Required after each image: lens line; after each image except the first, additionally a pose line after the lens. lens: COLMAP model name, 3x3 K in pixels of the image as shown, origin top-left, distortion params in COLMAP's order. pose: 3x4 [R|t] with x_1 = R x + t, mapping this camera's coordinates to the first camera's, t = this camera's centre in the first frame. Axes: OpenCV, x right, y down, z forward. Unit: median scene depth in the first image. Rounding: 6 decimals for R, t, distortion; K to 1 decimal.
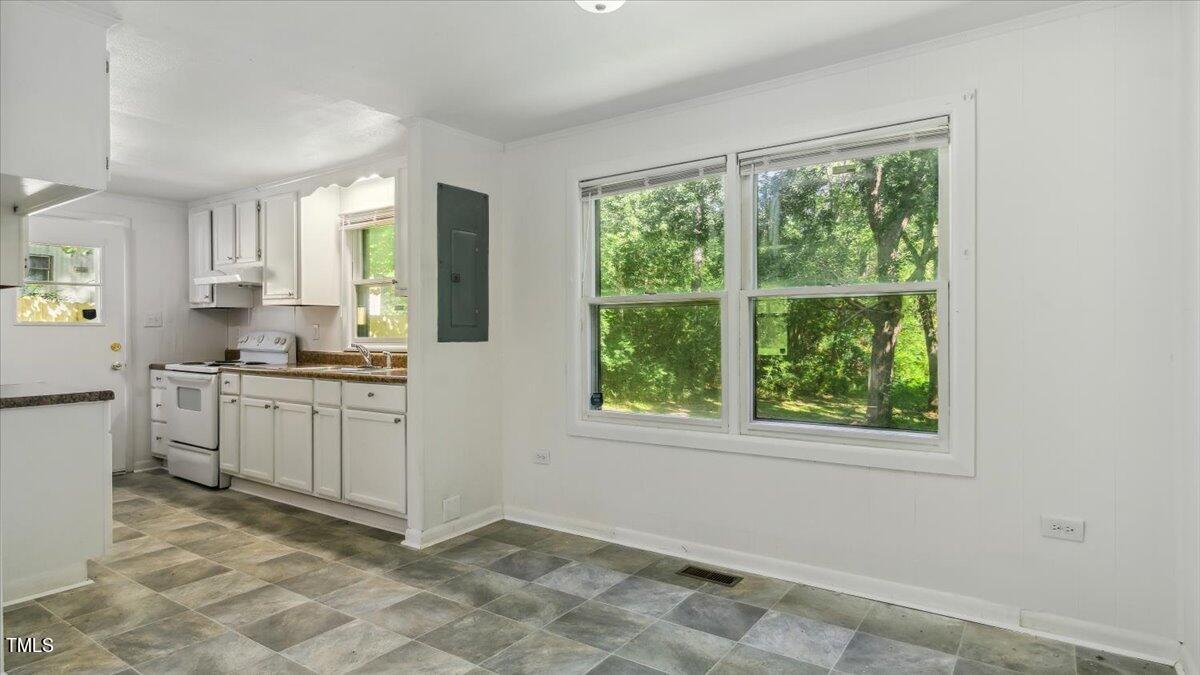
lens RADIAL K [[646.9, 0, 589.7], [0, 646.9, 334.7], [0, 0, 1]] dist [0.009396, -0.000384]
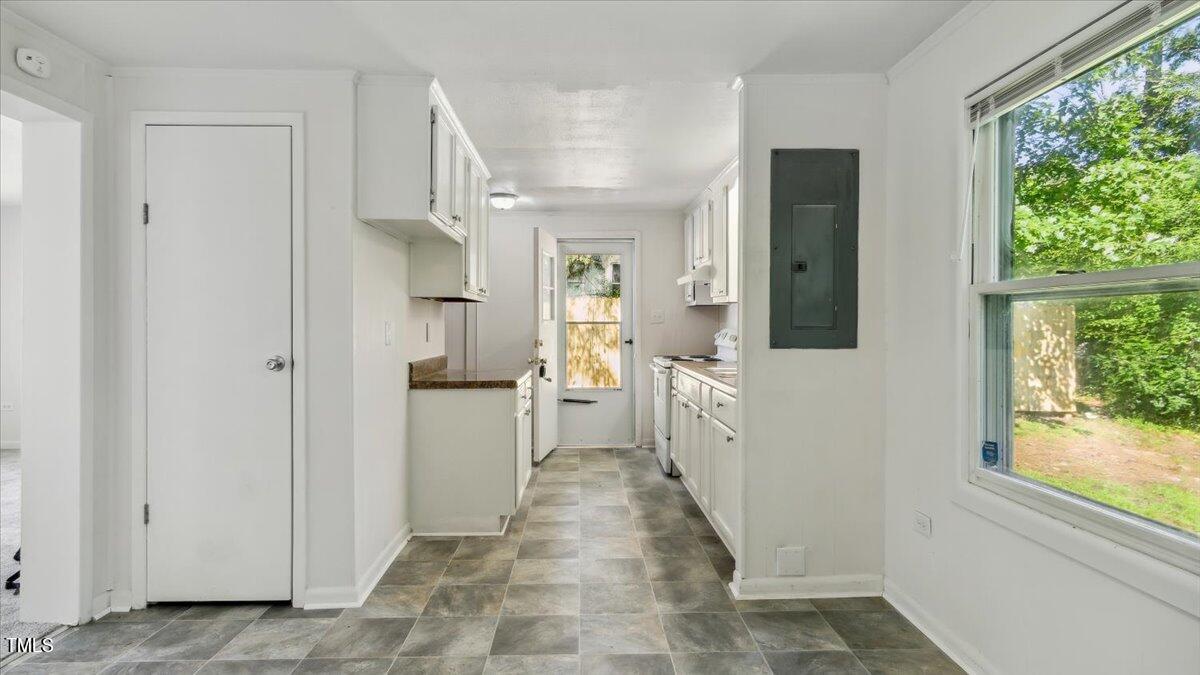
lens RADIAL K [[646.9, 0, 595.2], [0, 646.9, 325.5], [0, 0, 1]] dist [0.009396, -0.000384]
pose [[0.592883, 0.004210, -0.805278, 0.272284], [-0.002483, 0.999991, 0.003399, -0.018335], [0.805285, -0.000015, 0.592888, 0.338601]]
